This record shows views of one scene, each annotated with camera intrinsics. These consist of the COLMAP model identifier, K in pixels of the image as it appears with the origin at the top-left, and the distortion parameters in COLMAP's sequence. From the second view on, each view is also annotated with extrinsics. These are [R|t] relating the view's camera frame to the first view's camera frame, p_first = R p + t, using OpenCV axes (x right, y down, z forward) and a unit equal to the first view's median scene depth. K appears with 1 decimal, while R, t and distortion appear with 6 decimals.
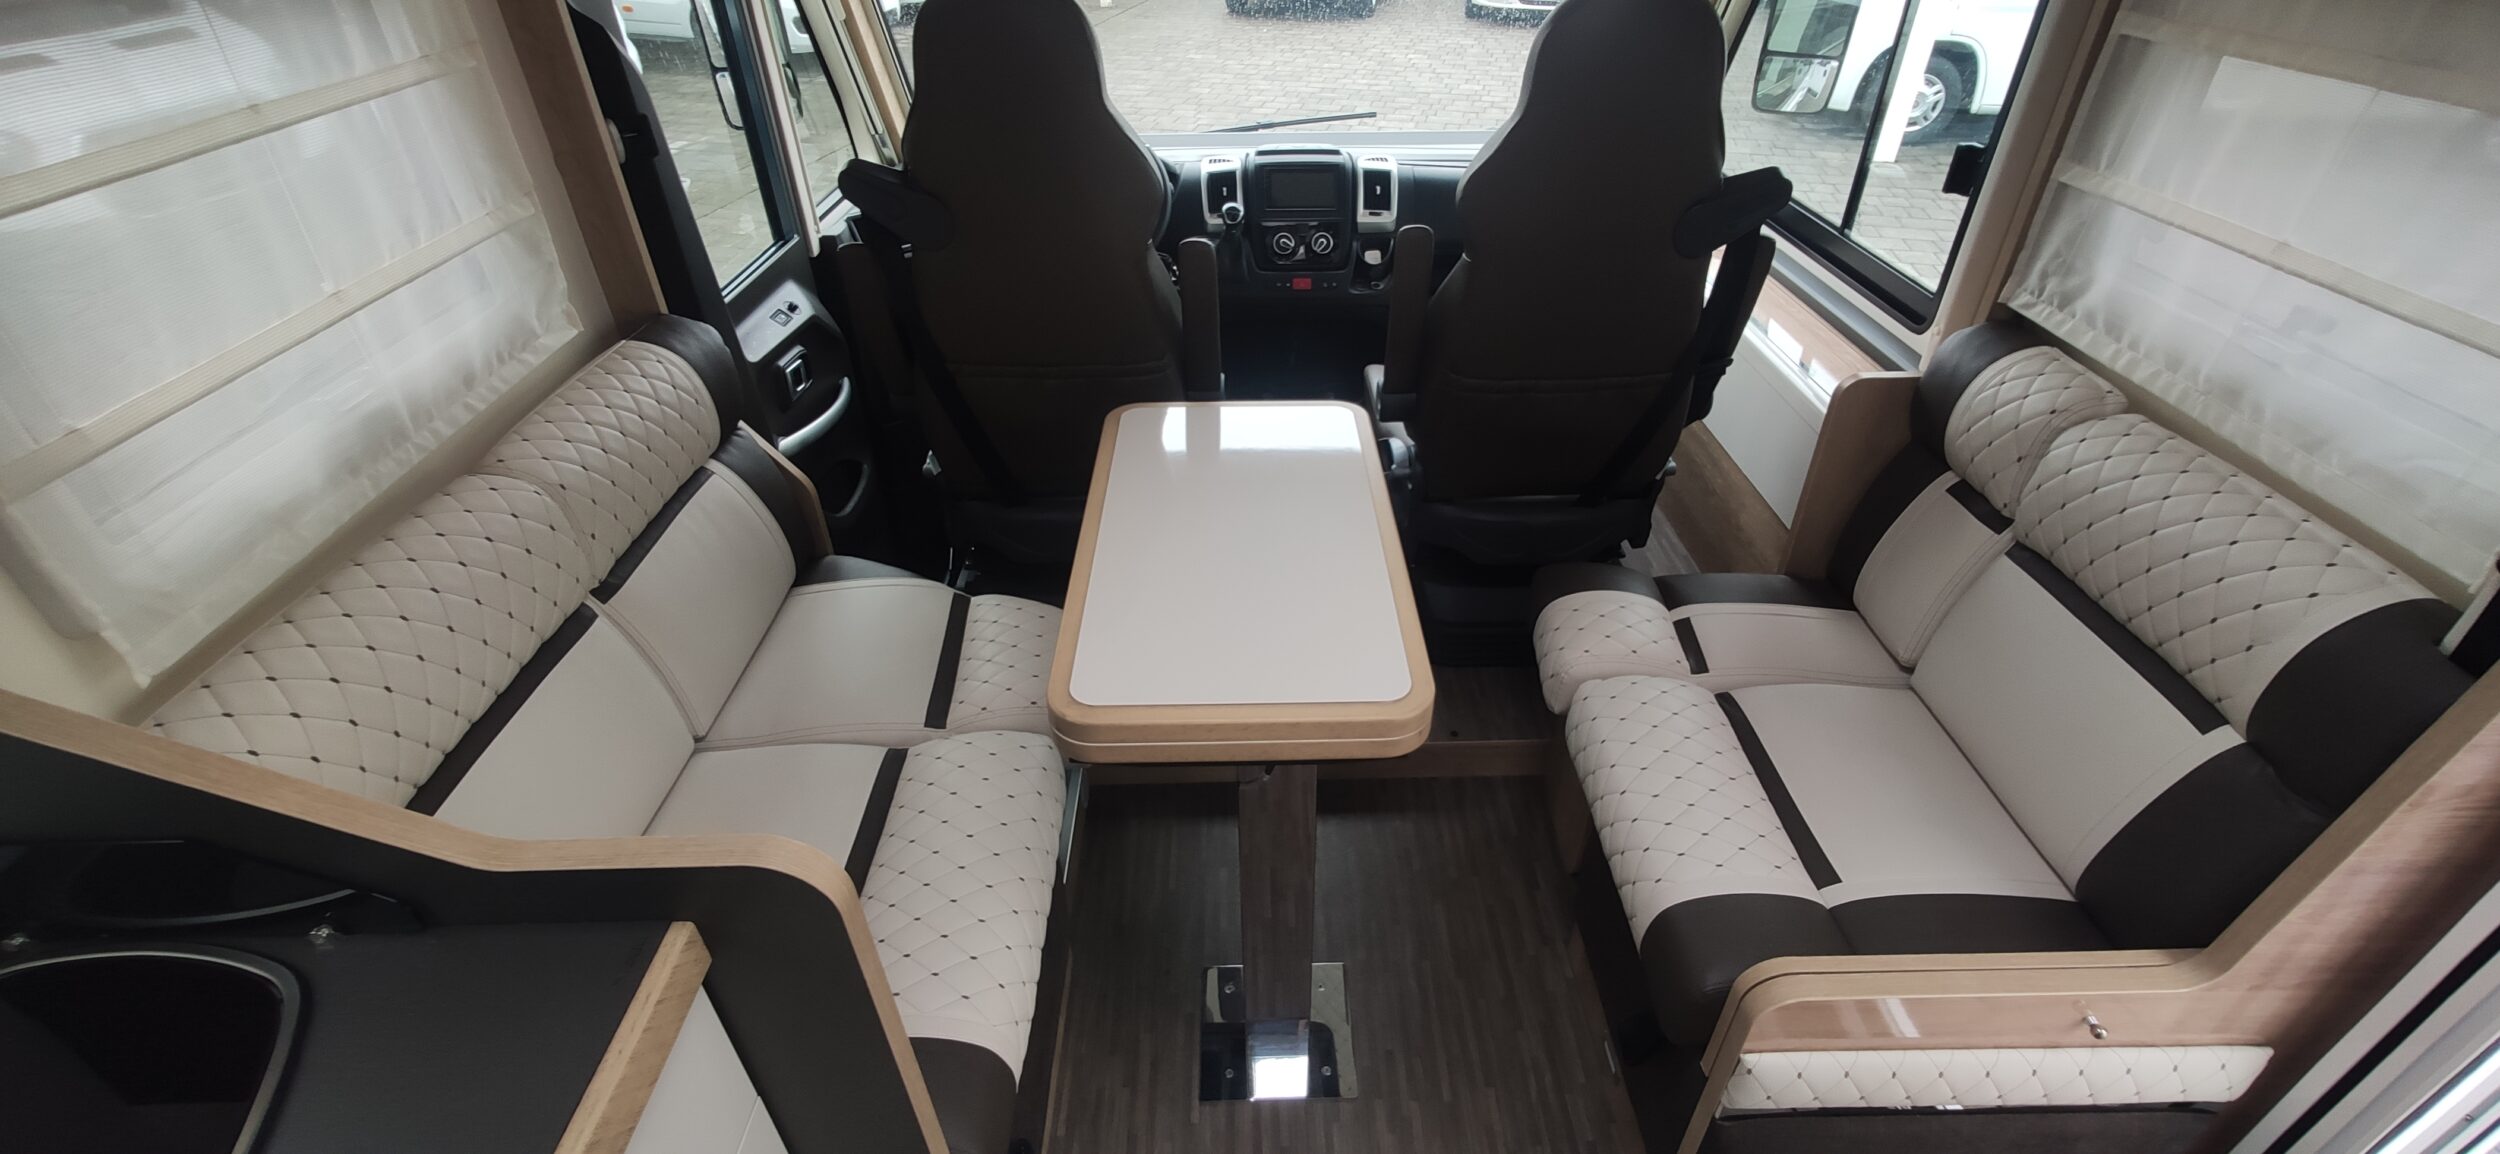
lens RADIAL K [[1083.2, 0, 1260.2], [0, 1083.2, 584.1], [0, 0, 1]] dist [-0.019863, 0.010206]
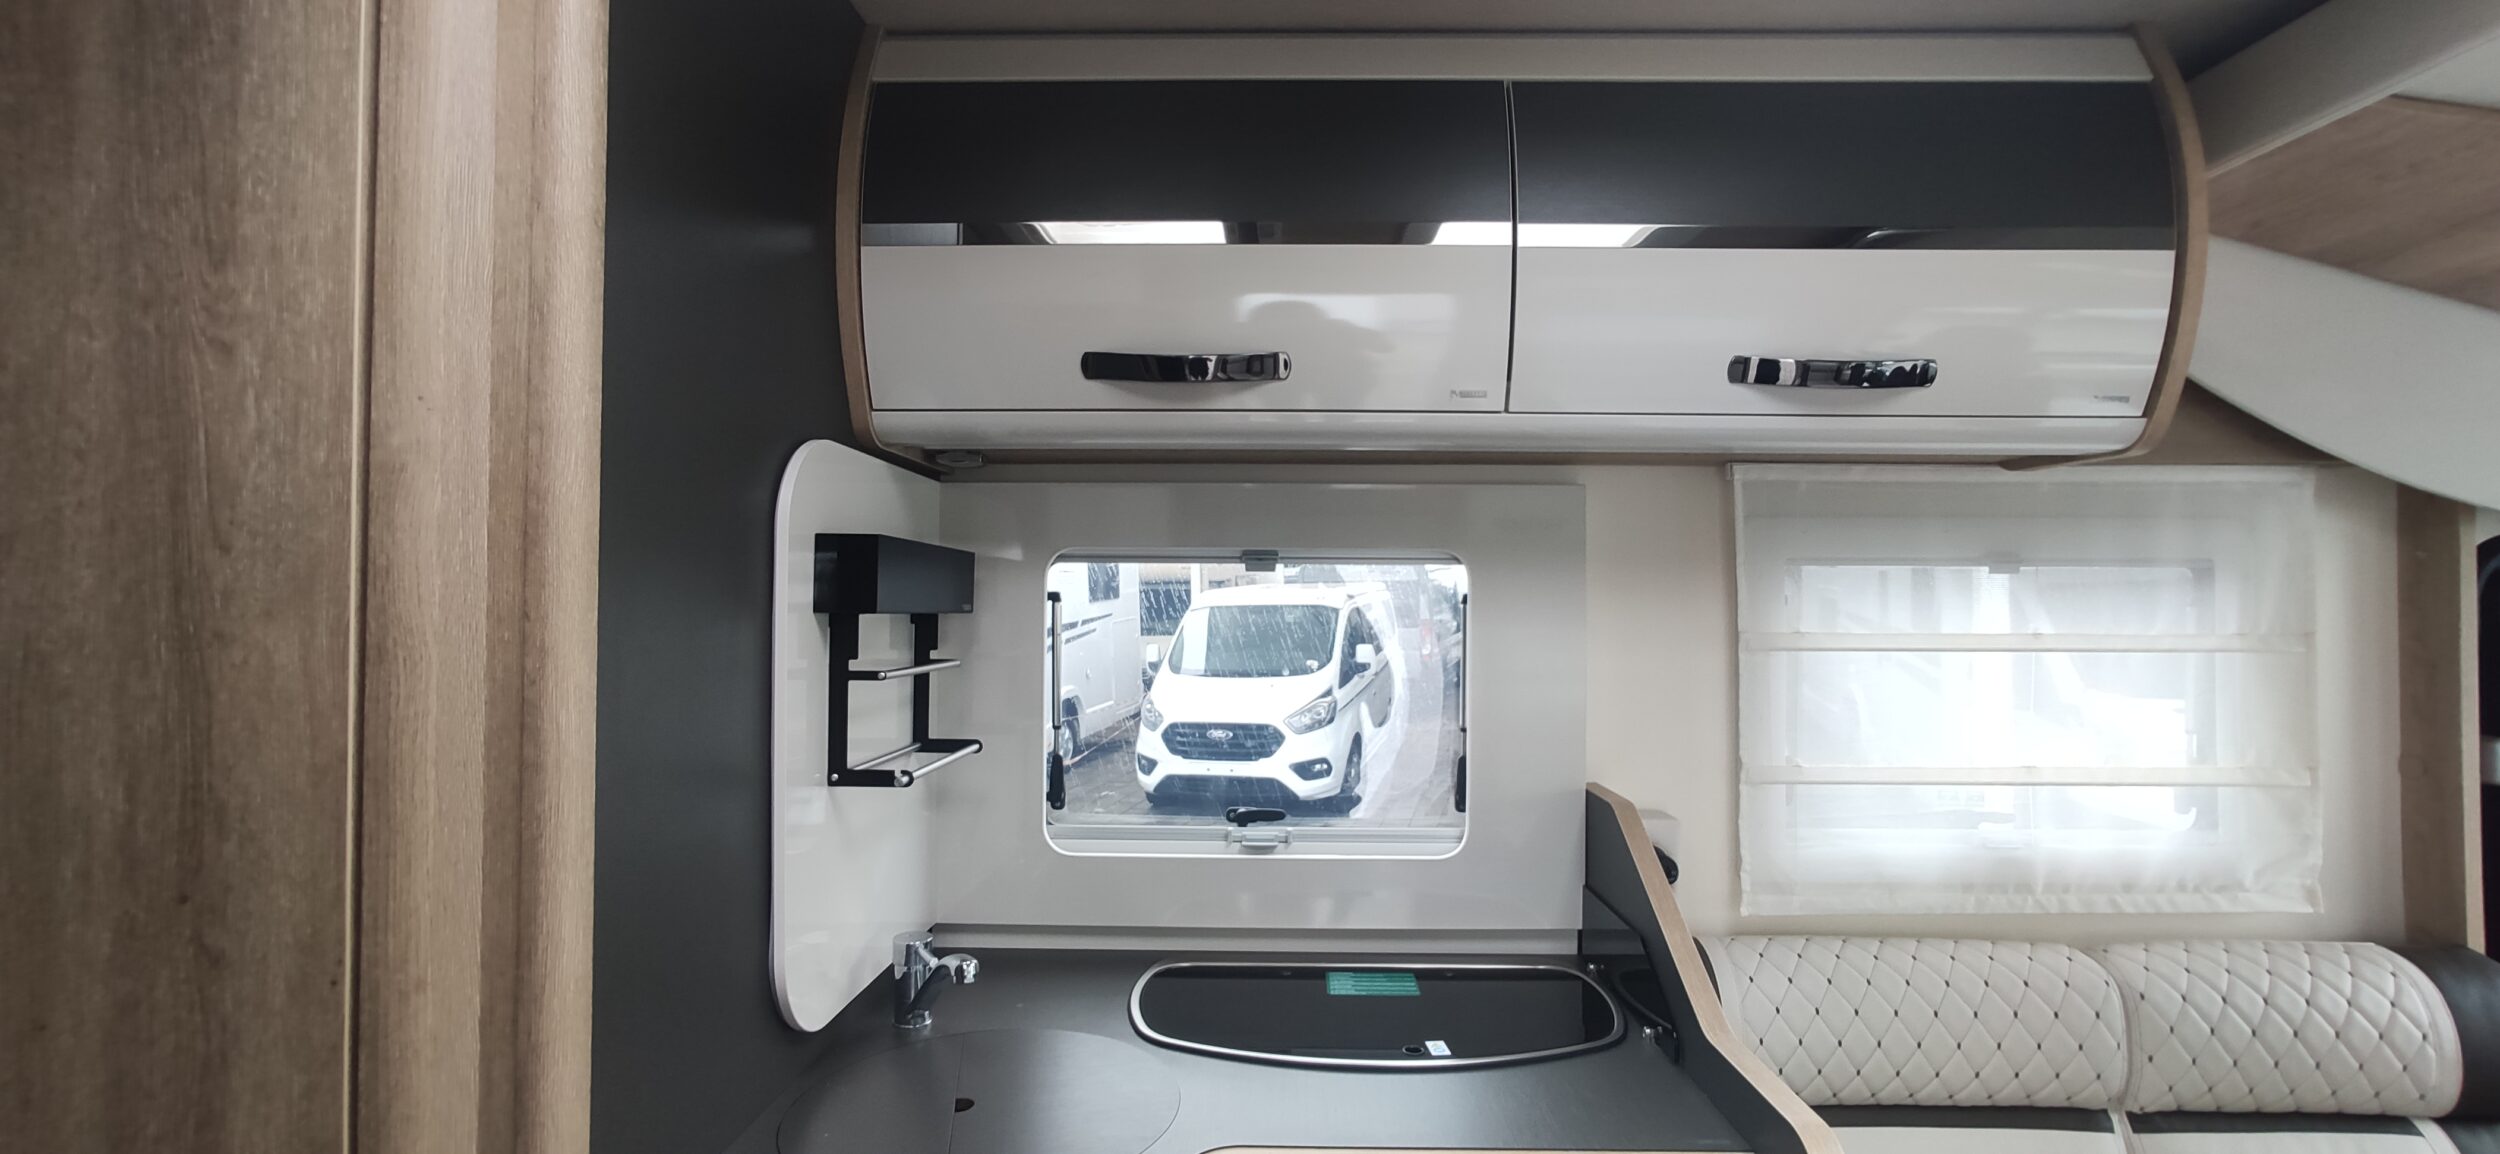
lens RADIAL K [[1083.2, 0, 1260.2], [0, 1083.2, 584.1], [0, 0, 1]] dist [-0.019863, 0.010206]
pose [[-0.040384, -0.007801, -0.999154, 0.331500], [-0.575461, 0.817655, 0.016875, 0.044244], [0.816832, 0.575656, -0.037509, 0.108730]]
